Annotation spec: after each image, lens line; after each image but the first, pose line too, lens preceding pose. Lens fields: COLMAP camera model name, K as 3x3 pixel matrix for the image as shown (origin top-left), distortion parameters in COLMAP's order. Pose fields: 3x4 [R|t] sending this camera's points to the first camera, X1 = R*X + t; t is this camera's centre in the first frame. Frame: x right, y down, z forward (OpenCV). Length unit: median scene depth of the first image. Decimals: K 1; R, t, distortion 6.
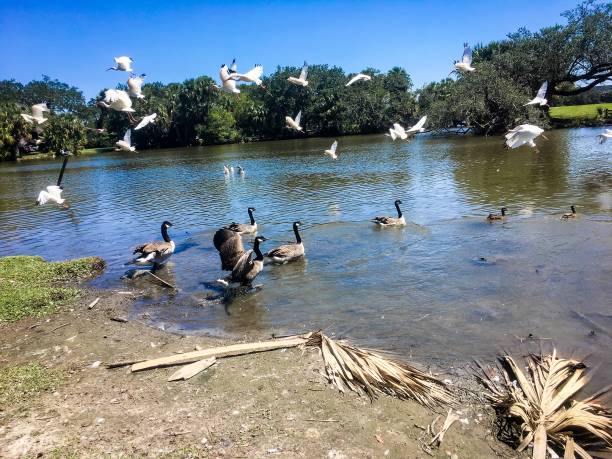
lens RADIAL K [[586.1, 0, 328.7], [0, 586.1, 231.2], [0, 0, 1]] dist [0.063900, -0.031508]
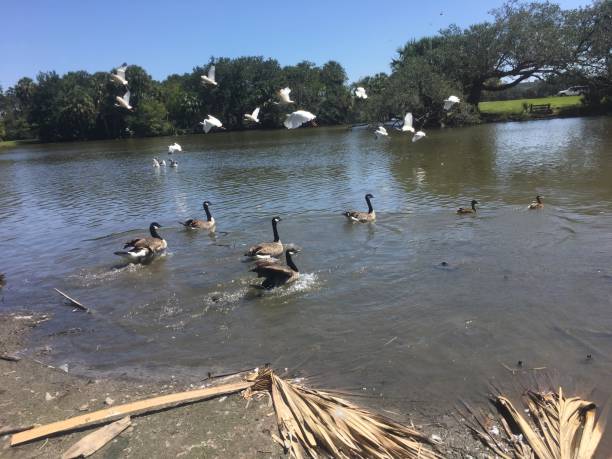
lens RADIAL K [[574.5, 0, 329.5], [0, 574.5, 227.7], [0, 0, 1]] dist [0.063908, -0.020876]
pose [[0.993869, -0.015479, 0.109477, -0.007103], [0.014506, 0.999848, 0.009678, -0.012867], [-0.109610, -0.008031, 0.993942, 0.095653]]
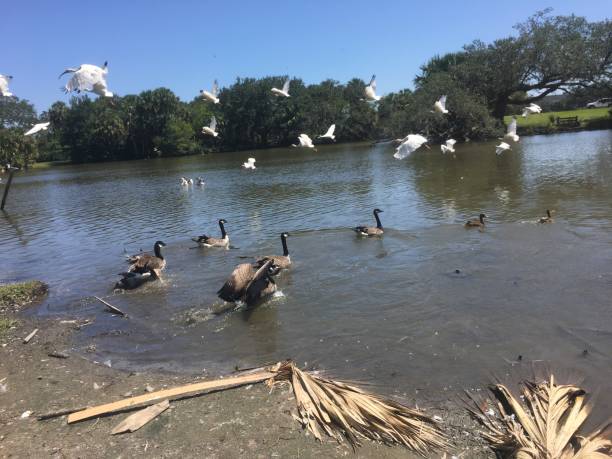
lens RADIAL K [[583.0, 0, 333.2], [0, 583.0, 220.5], [0, 0, 1]] dist [0.056532, -0.011419]
pose [[0.997203, -0.022683, 0.071222, -0.003507], [0.025111, 0.999127, -0.033375, -0.005643], [-0.070402, 0.035070, 0.996902, 0.047916]]
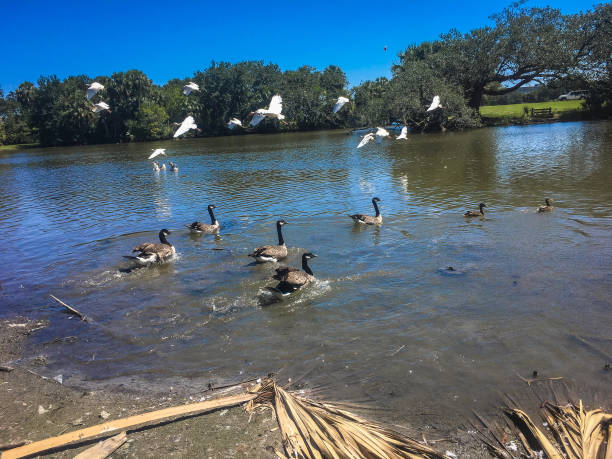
lens RADIAL K [[574.5, 0, 329.5], [0, 574.5, 227.7], [0, 0, 1]] dist [0.063908, -0.020876]
pose [[0.993929, -0.015076, 0.108988, -0.008731], [0.014949, 0.999886, 0.001981, -0.012931], [-0.109006, -0.000340, 0.994041, 0.110774]]
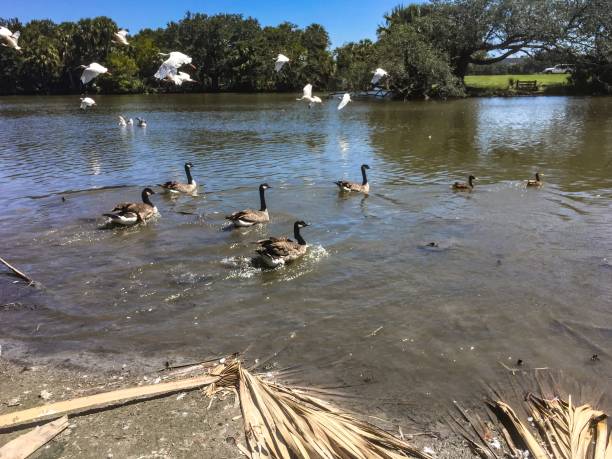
lens RADIAL K [[586.1, 0, 328.7], [0, 586.1, 231.2], [0, 0, 1]] dist [0.063900, -0.031508]
pose [[0.988438, 0.018014, 0.150554, -0.006646], [-0.027868, 0.997586, 0.063599, -0.013674], [-0.149045, -0.067060, 0.986554, 0.139209]]
